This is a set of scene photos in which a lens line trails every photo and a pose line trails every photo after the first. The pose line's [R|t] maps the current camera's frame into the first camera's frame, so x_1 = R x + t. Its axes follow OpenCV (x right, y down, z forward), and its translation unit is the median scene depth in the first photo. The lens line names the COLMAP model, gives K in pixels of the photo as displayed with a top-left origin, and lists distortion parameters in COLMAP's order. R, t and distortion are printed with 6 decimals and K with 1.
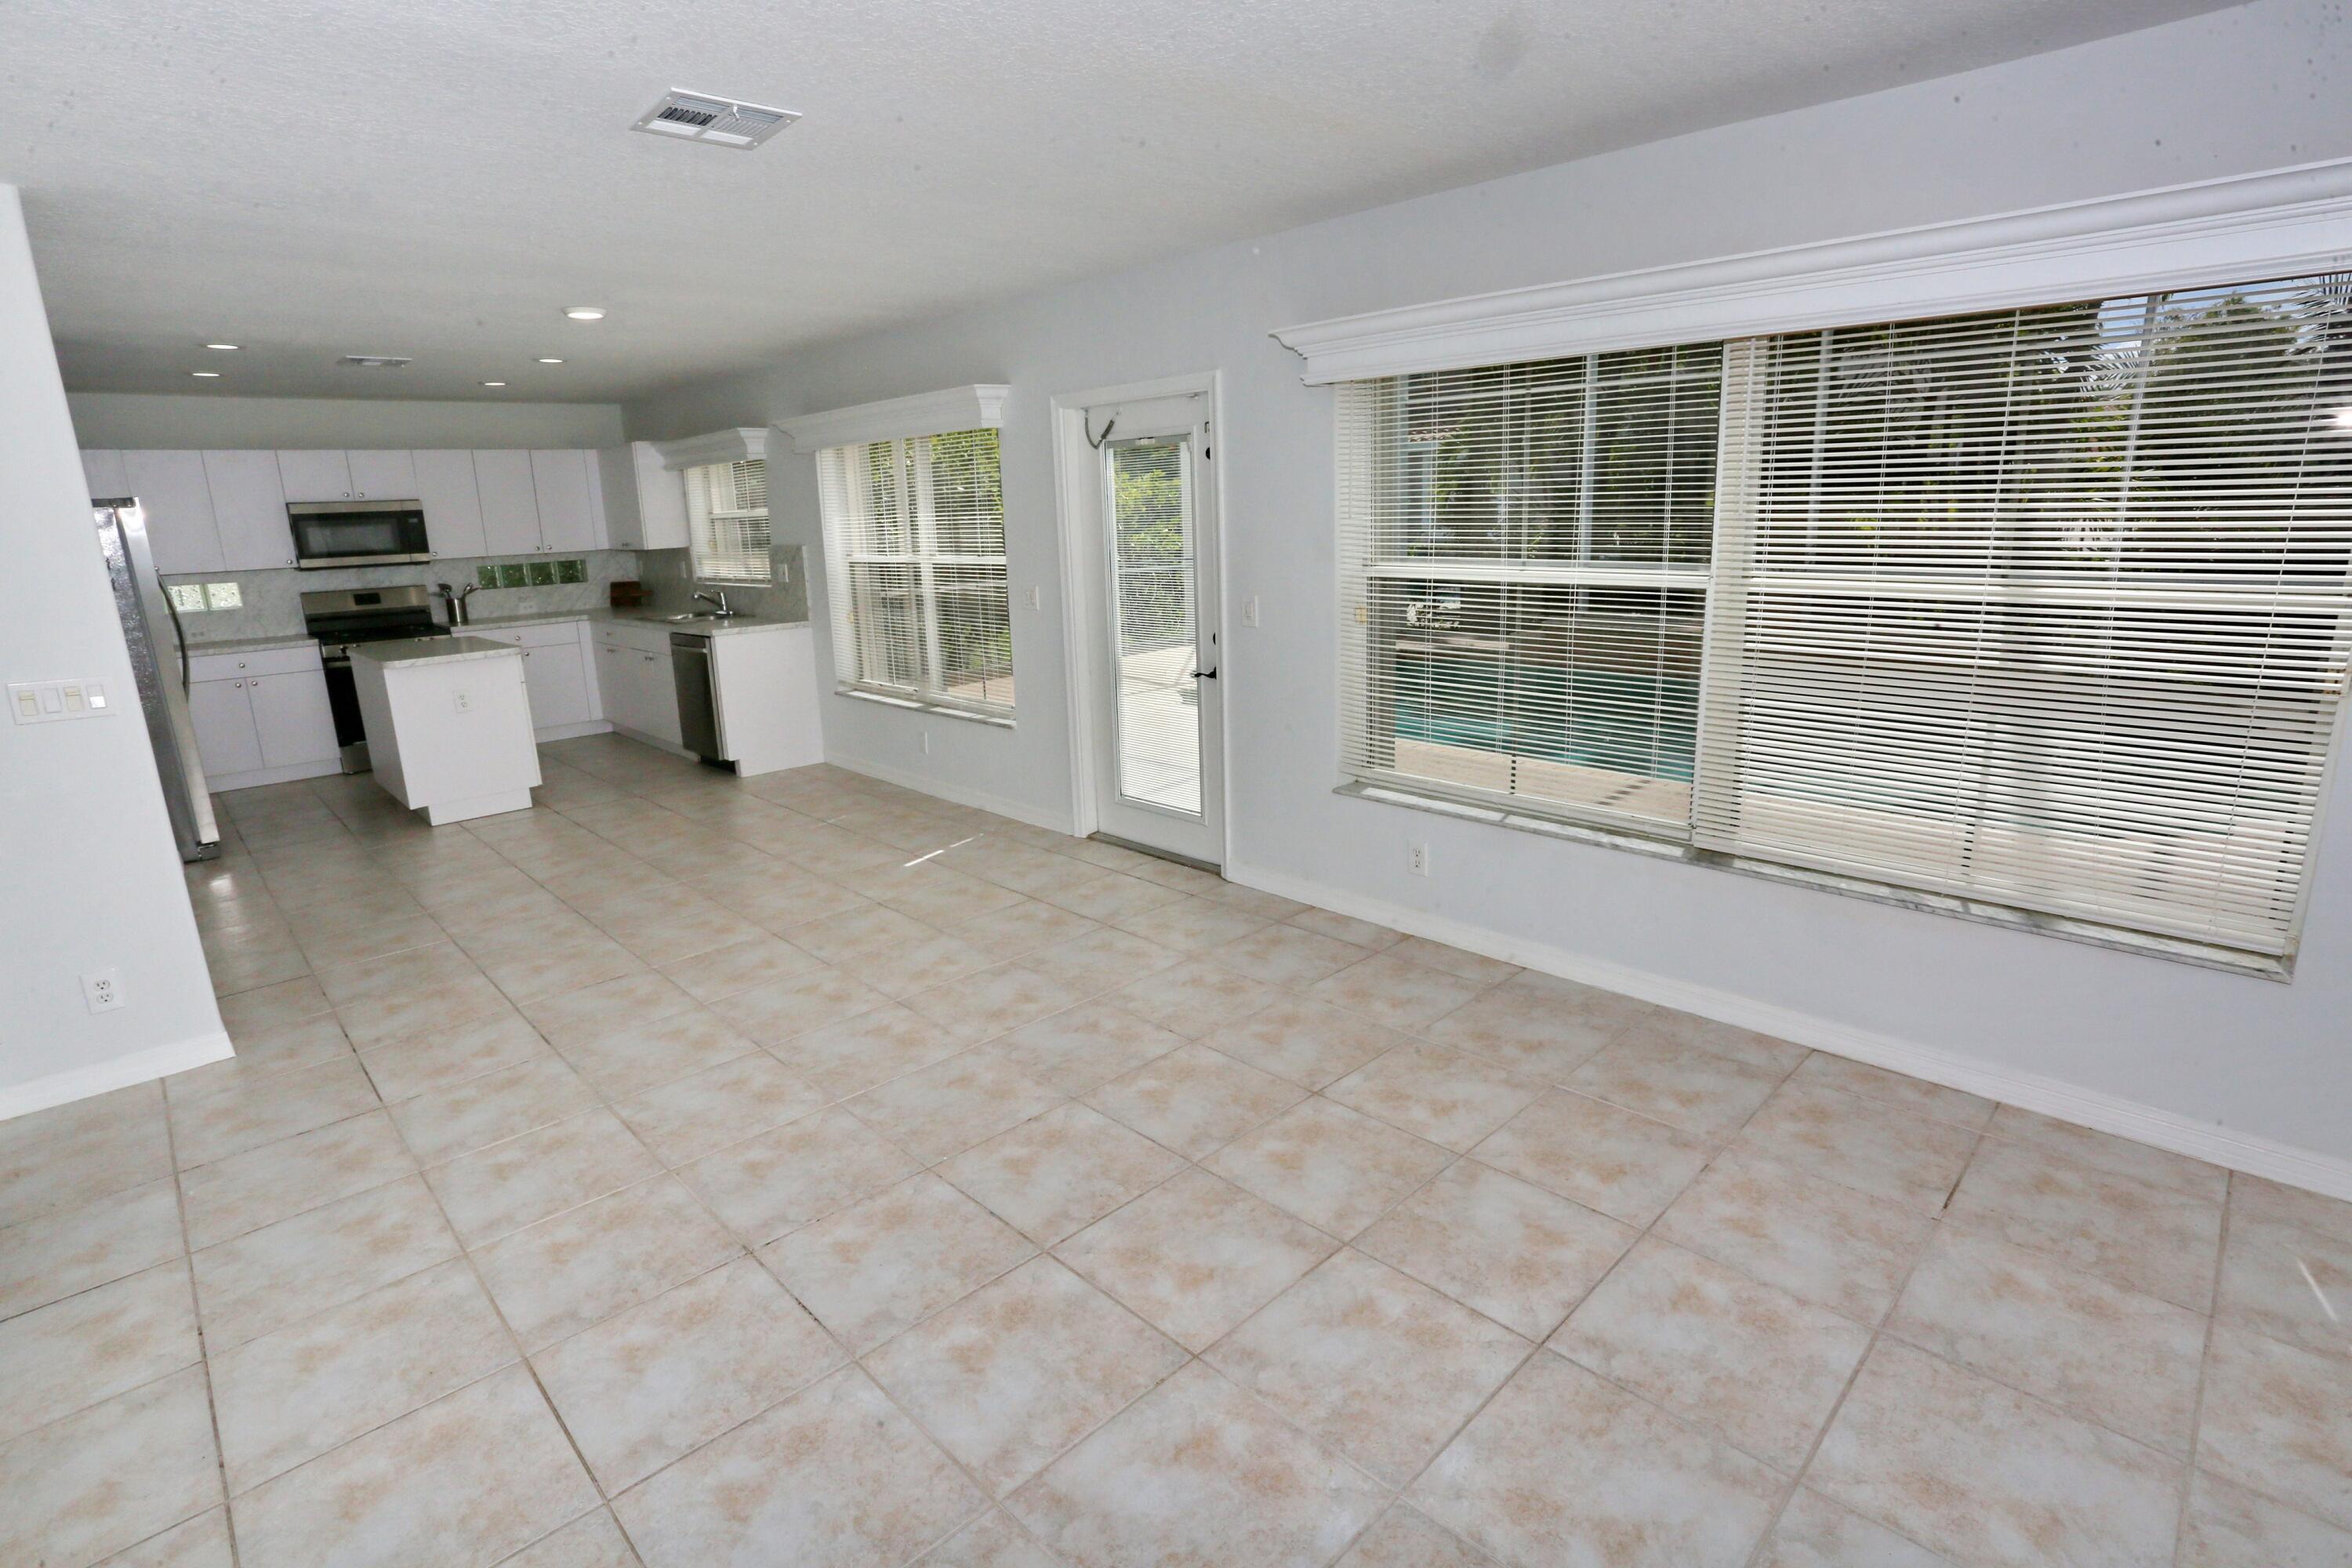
lens RADIAL K [[1132.8, 0, 1180.2], [0, 1132.8, 762.3], [0, 0, 1]] dist [-0.053667, 0.010650]
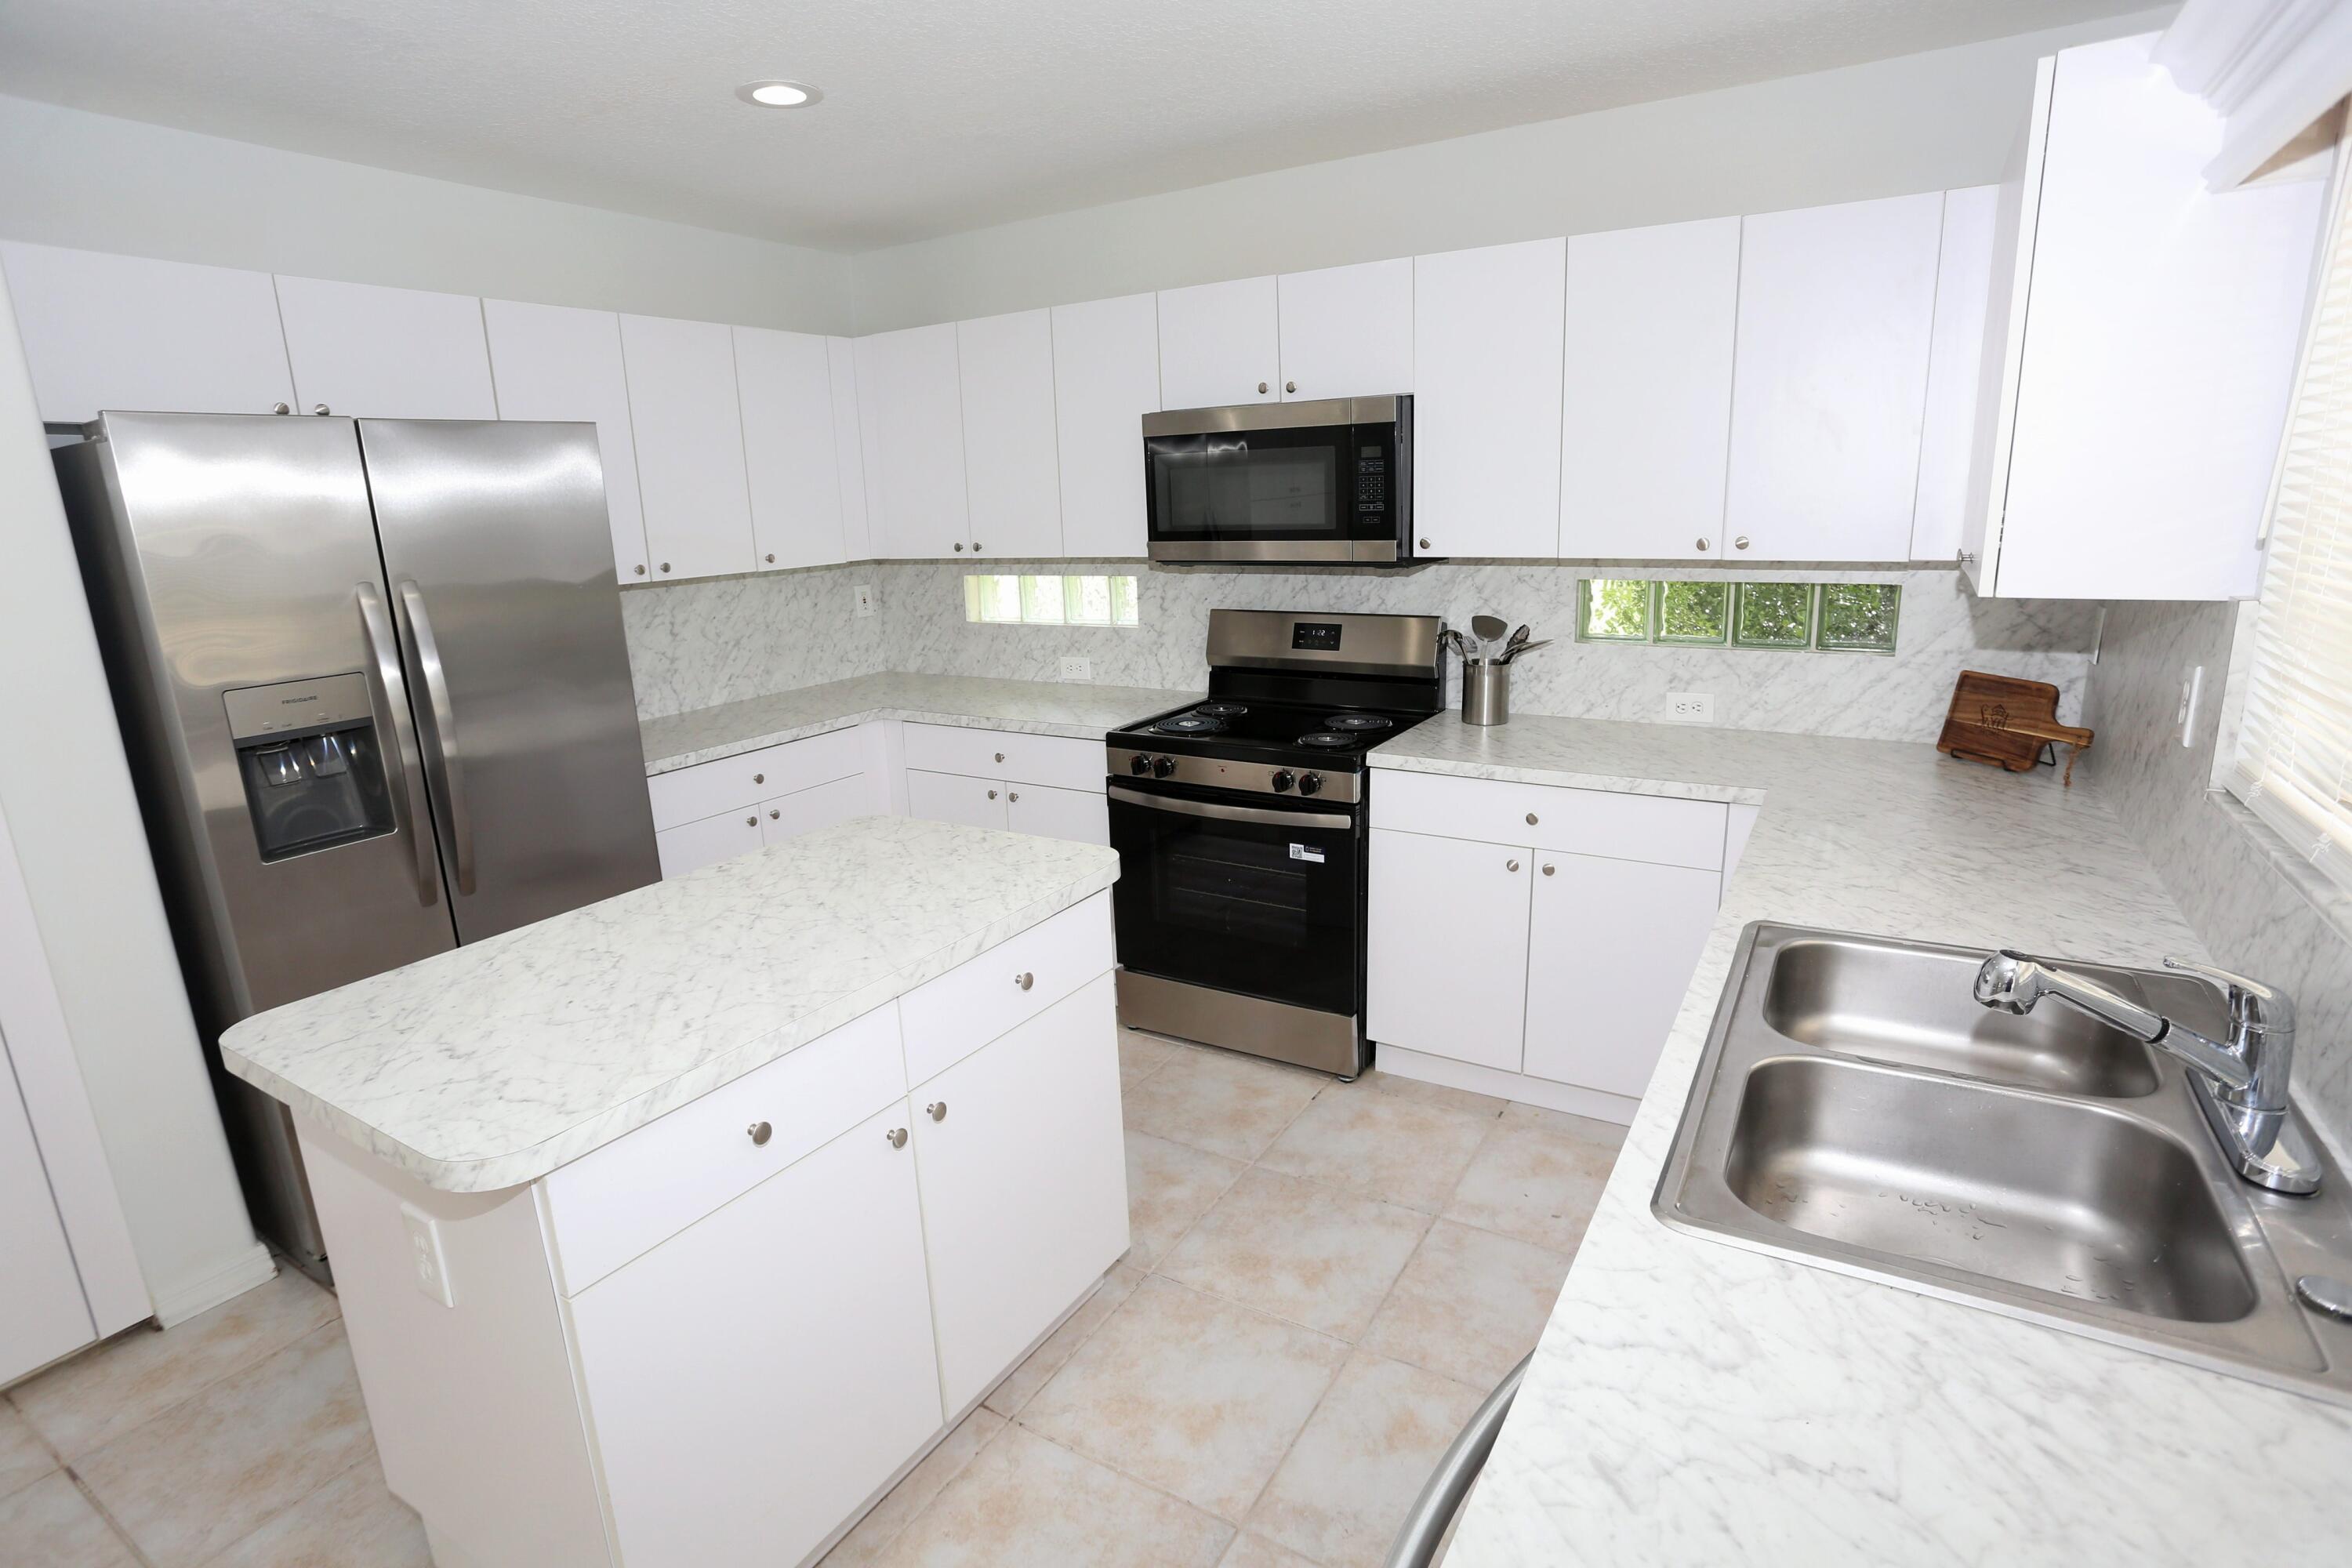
lens RADIAL K [[1170.6, 0, 1170.5], [0, 1170.6, 771.8], [0, 0, 1]] dist [-0.048712, 0.009300]
pose [[0.254447, 0.248805, -0.934533, -0.320766], [-0.195986, 0.959554, 0.202105, -0.180962], [0.947020, 0.131730, 0.292918, 0.834720]]
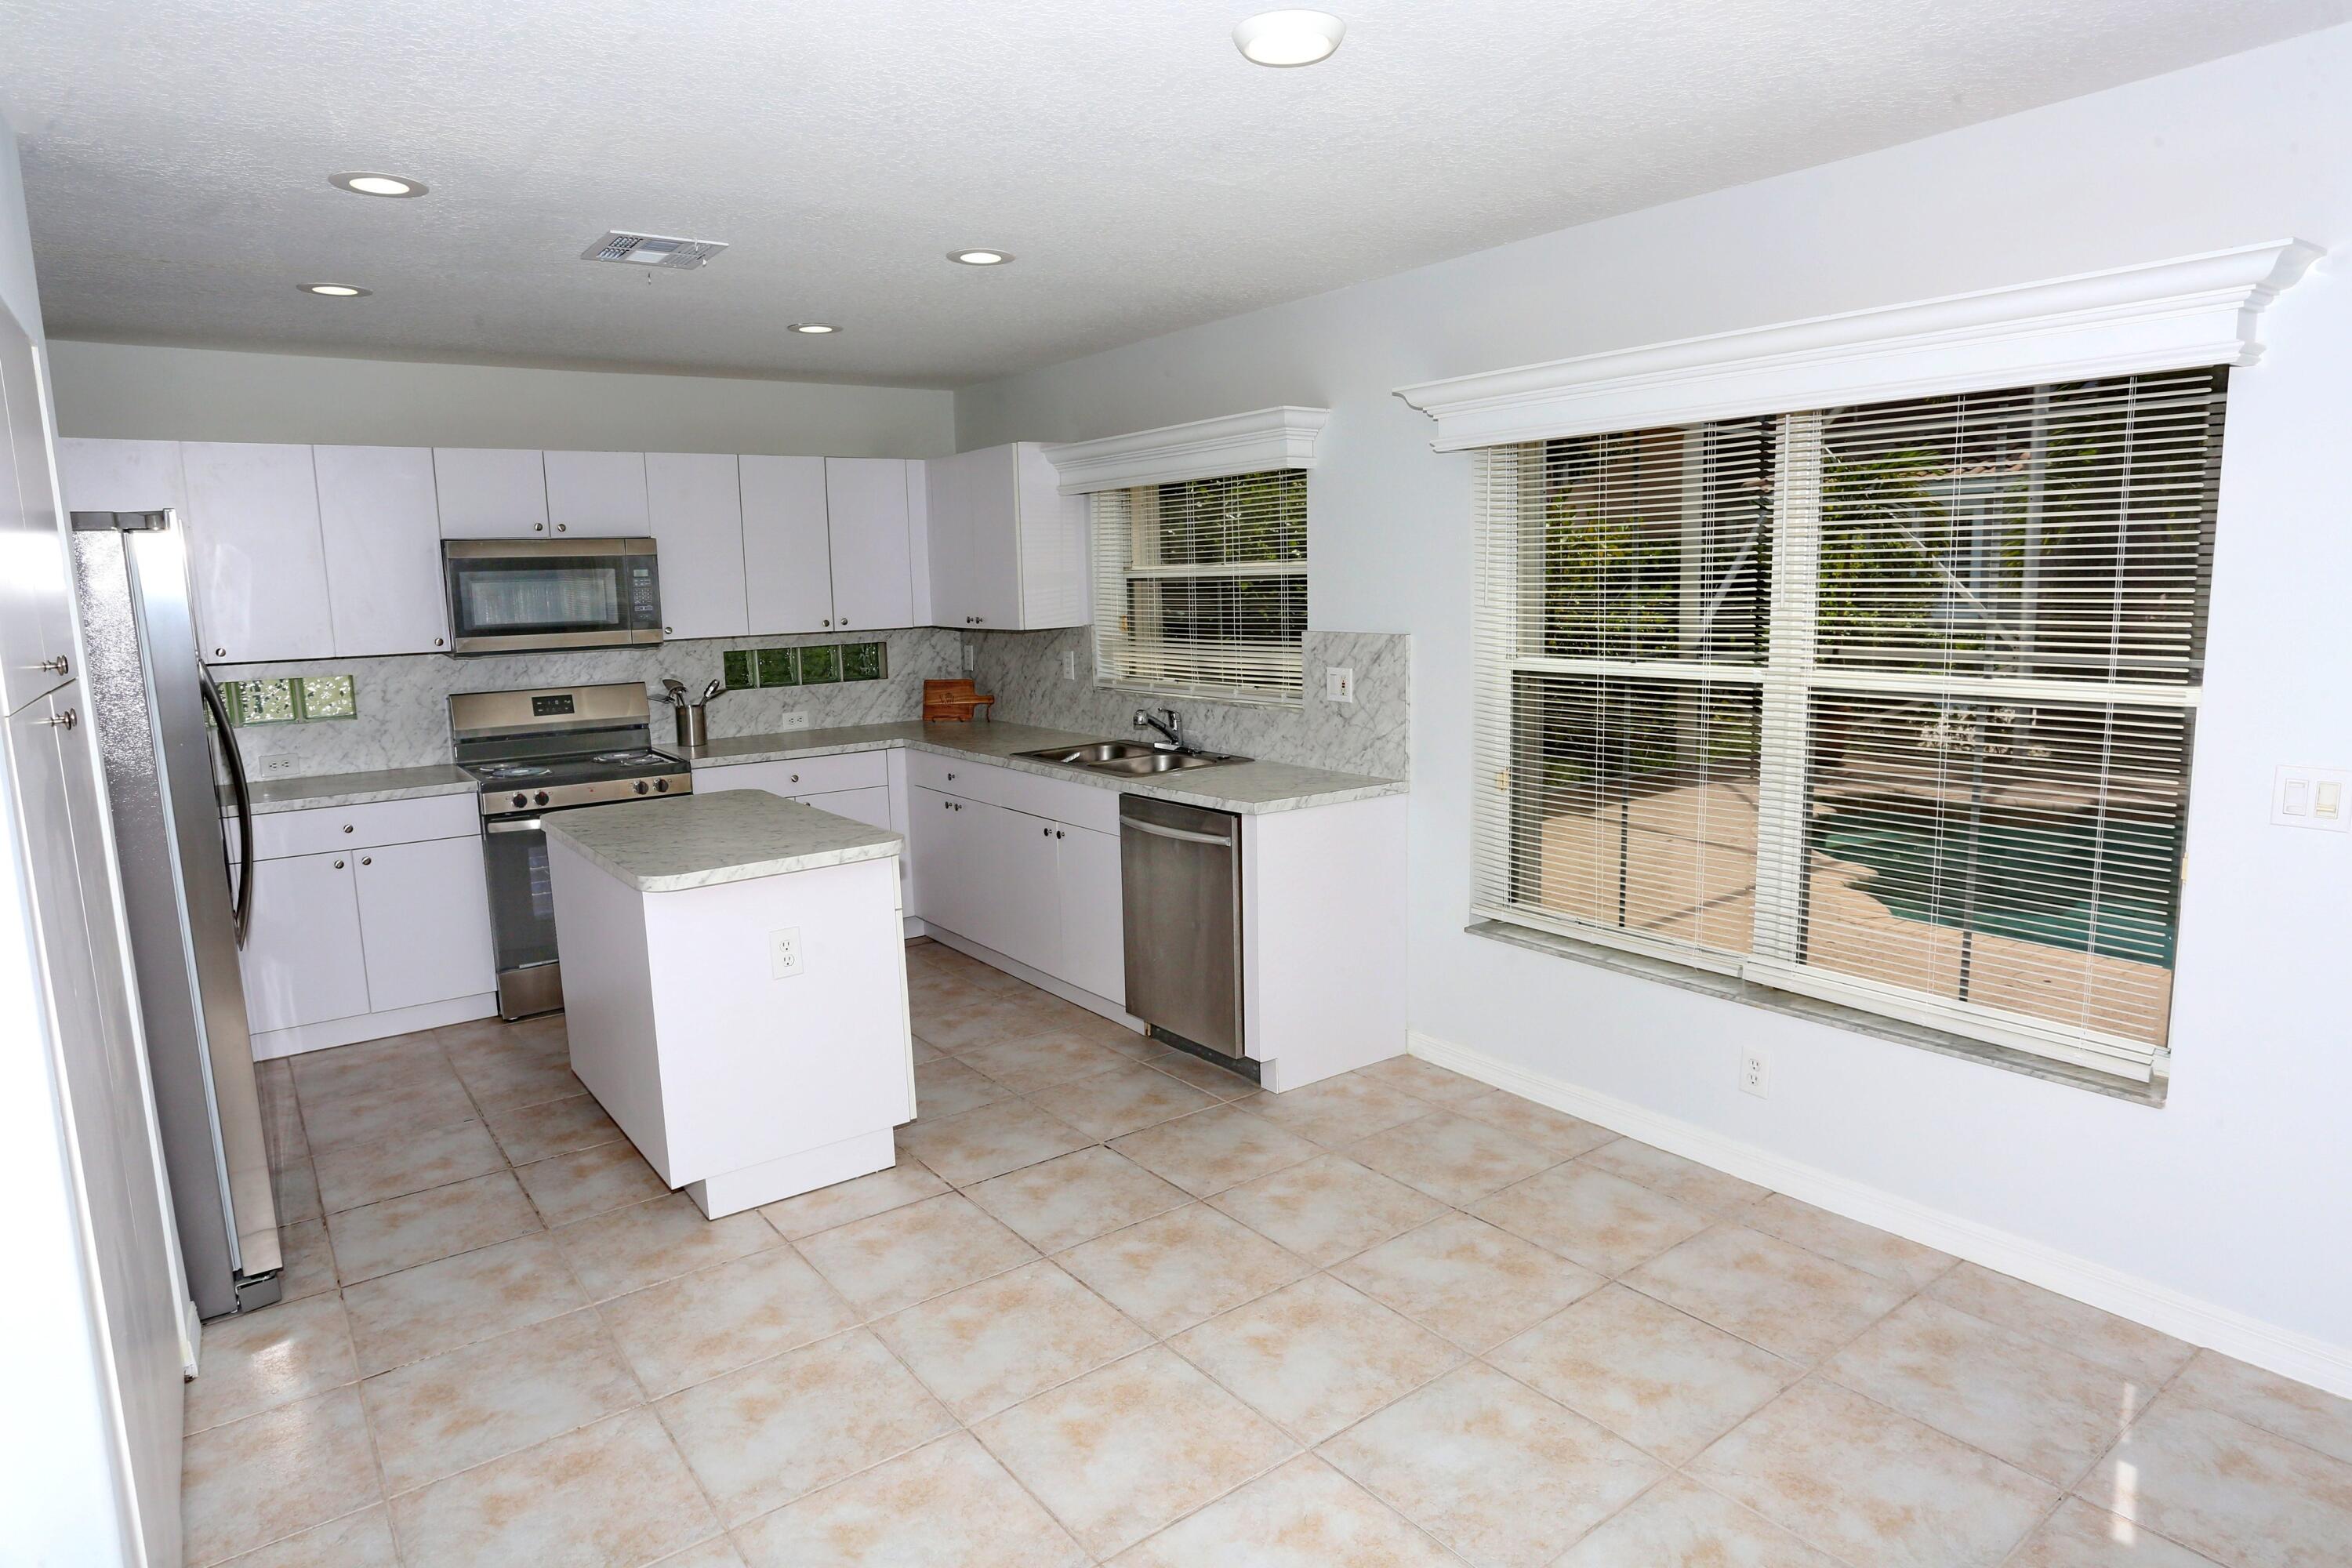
lens RADIAL K [[1346.9, 0, 1171.9], [0, 1346.9, 773.8], [0, 0, 1]] dist [-0.045512, 0.007422]
pose [[0.989940, 0.029143, -0.138455, -0.322001], [-0.039636, 0.996497, -0.073643, -0.074209], [0.135824, 0.078389, 0.987627, 0.360319]]
